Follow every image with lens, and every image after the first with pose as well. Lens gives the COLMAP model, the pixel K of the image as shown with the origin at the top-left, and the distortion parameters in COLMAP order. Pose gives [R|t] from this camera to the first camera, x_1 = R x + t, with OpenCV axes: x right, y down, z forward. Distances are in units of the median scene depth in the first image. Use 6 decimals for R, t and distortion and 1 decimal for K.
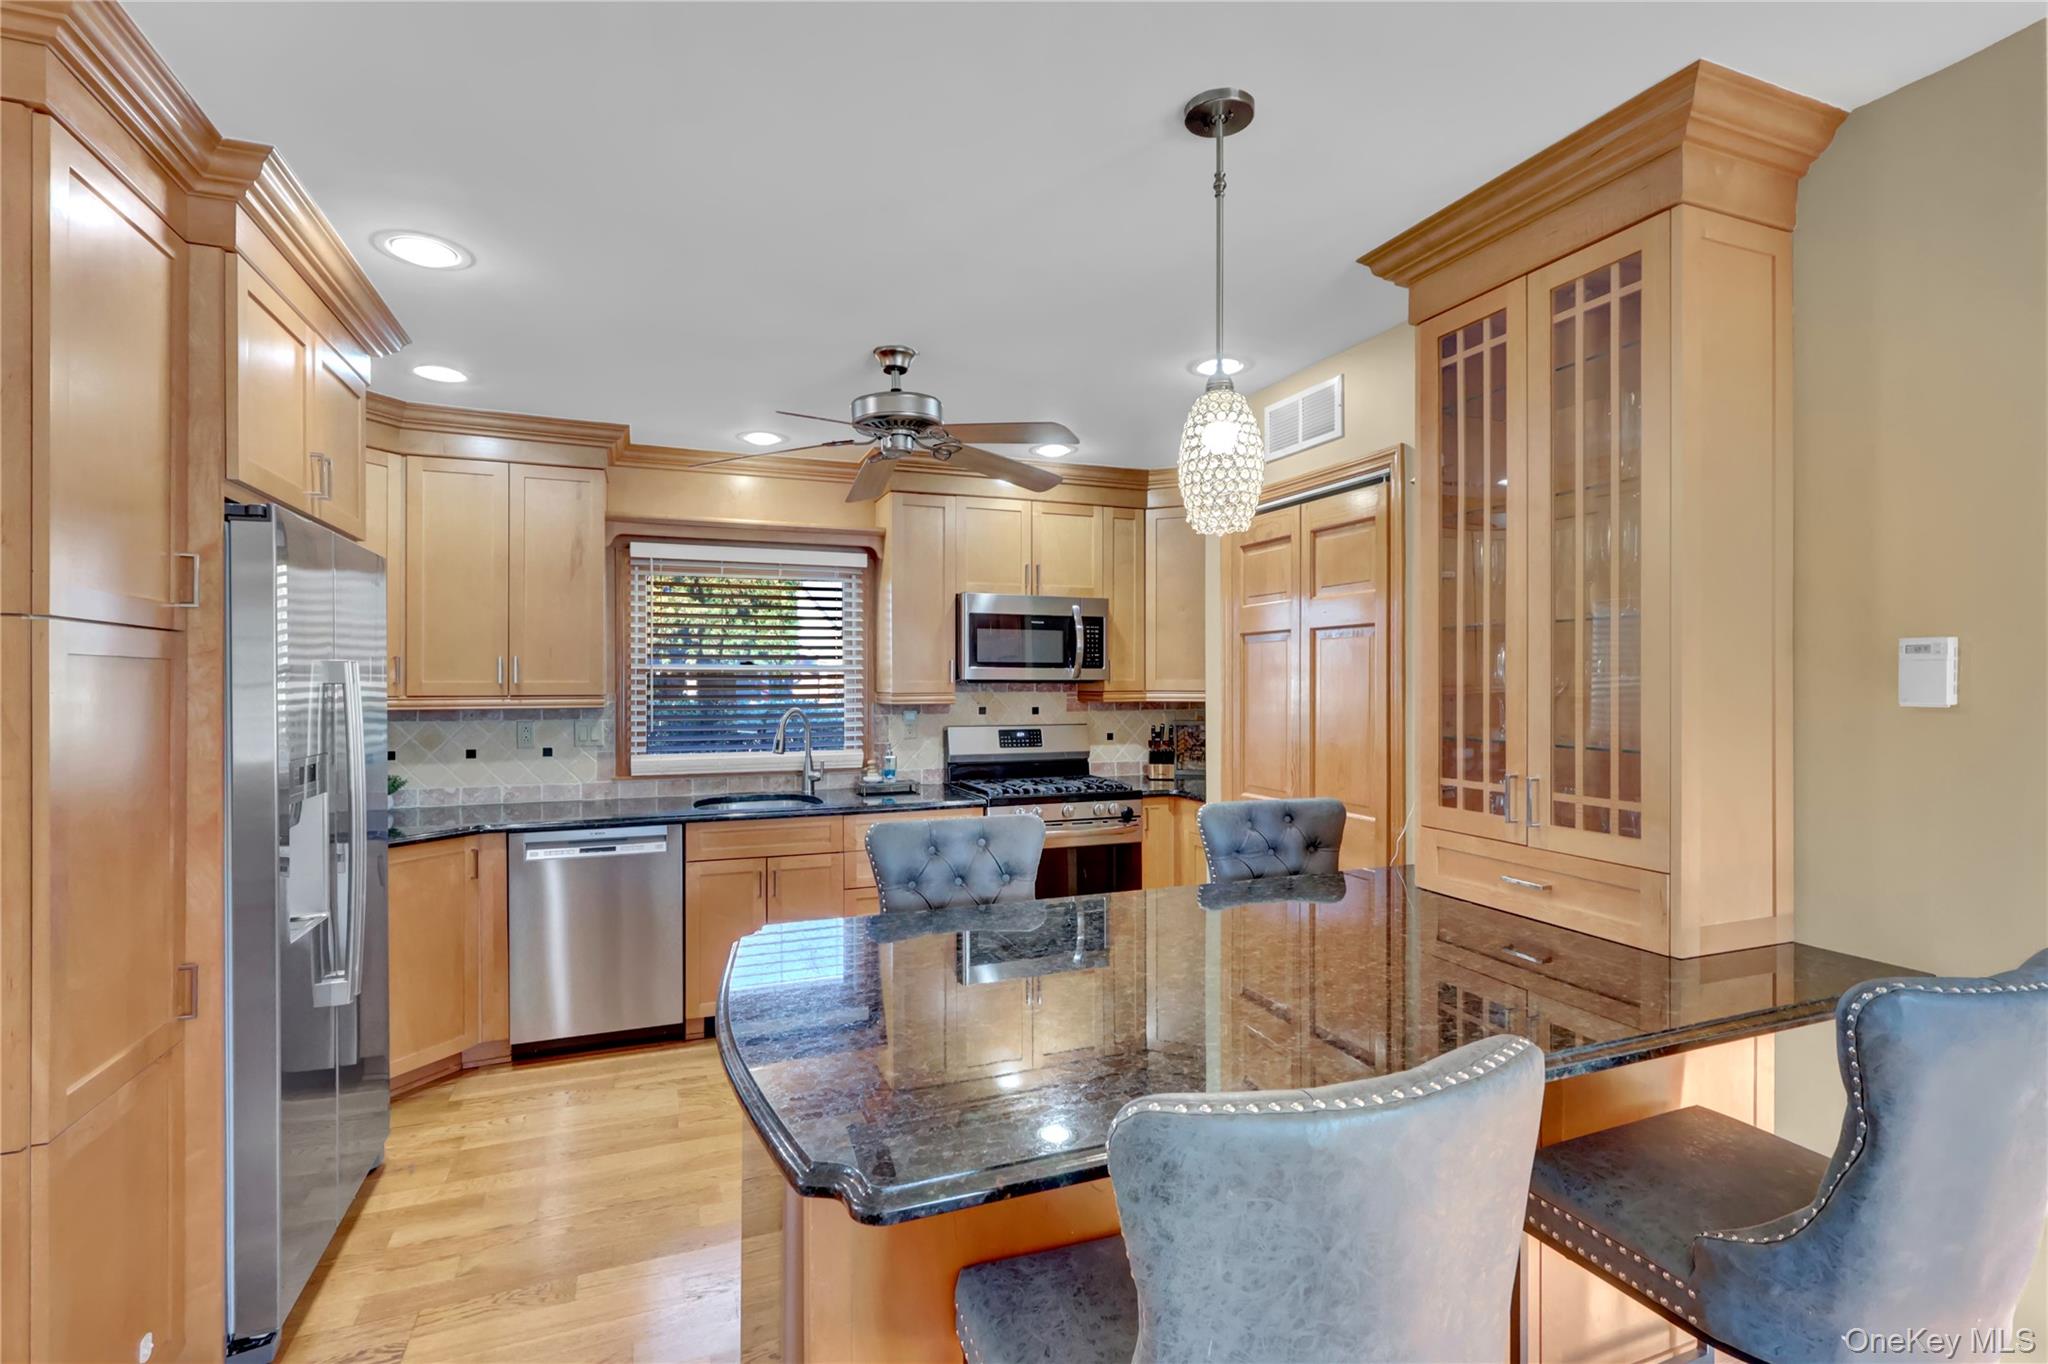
lens RADIAL K [[947.7, 0, 1024.0], [0, 947.7, 682.0], [0, 0, 1]] dist [-0.001344, 0.000275]
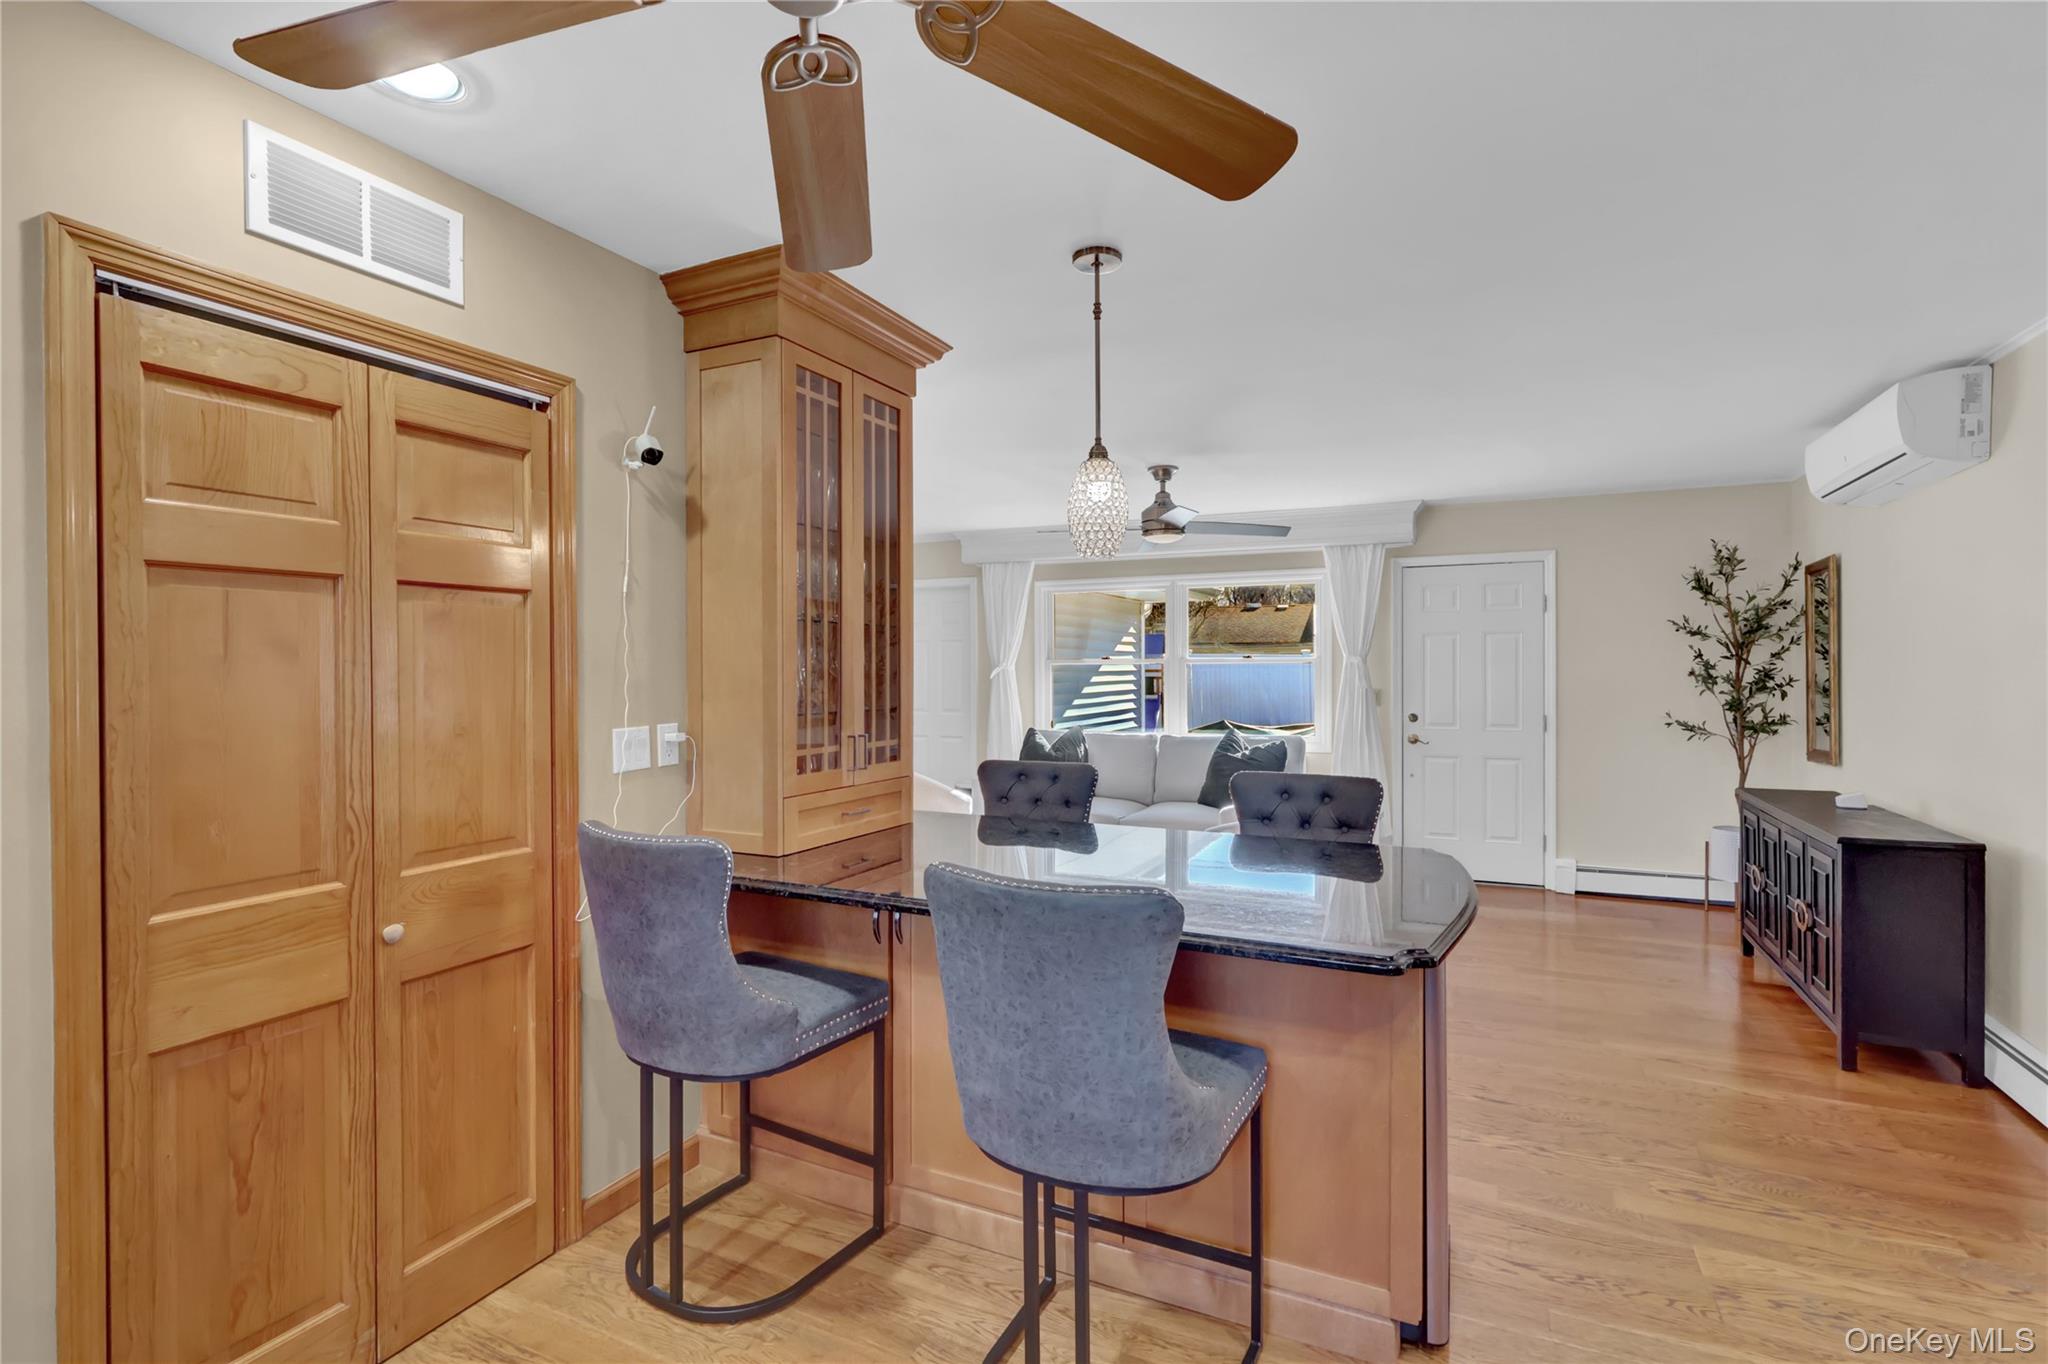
lens RADIAL K [[947.7, 0, 1024.0], [0, 947.7, 682.0], [0, 0, 1]] dist [-0.001344, 0.000275]
pose [[-0.668900, -0.003871, 0.743342, -0.393725], [0.007929, 0.999892, 0.012342, 0.004471], [-0.743310, 0.014150, -0.668797, 1.037699]]
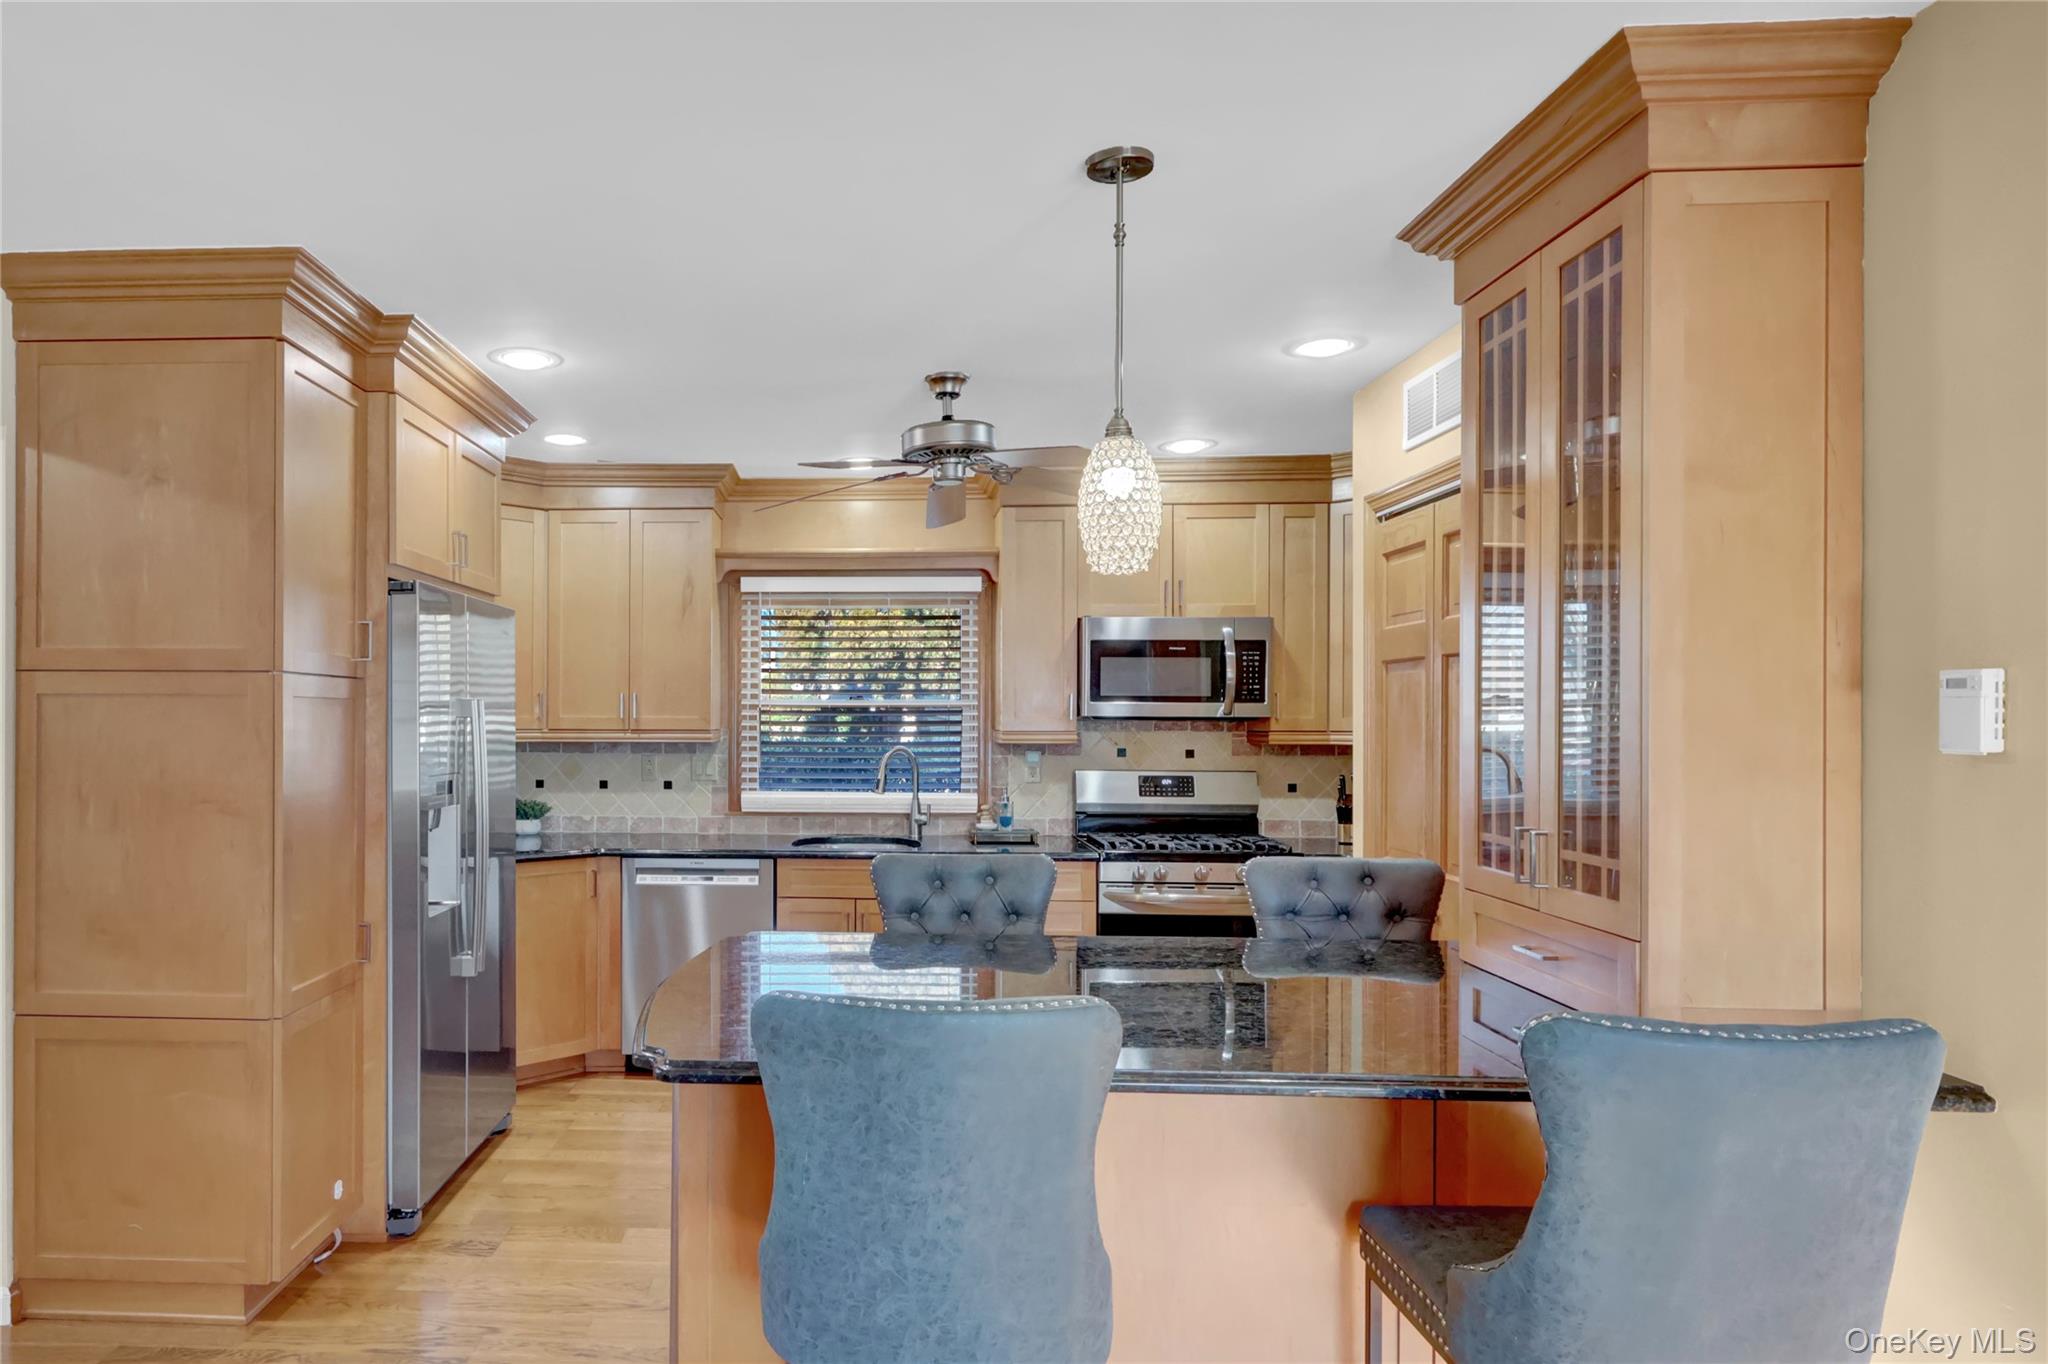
lens RADIAL K [[1239.9, 0, 796.4], [0, 1239.9, 723.8], [0, 0, 1]] dist [-0.001553, 0.000184]
pose [[0.902971, 0.006466, -0.429653, 0.241608], [-0.004813, 0.999976, 0.004932, 0.000133], [0.429675, -0.002386, 0.902981, -0.187288]]
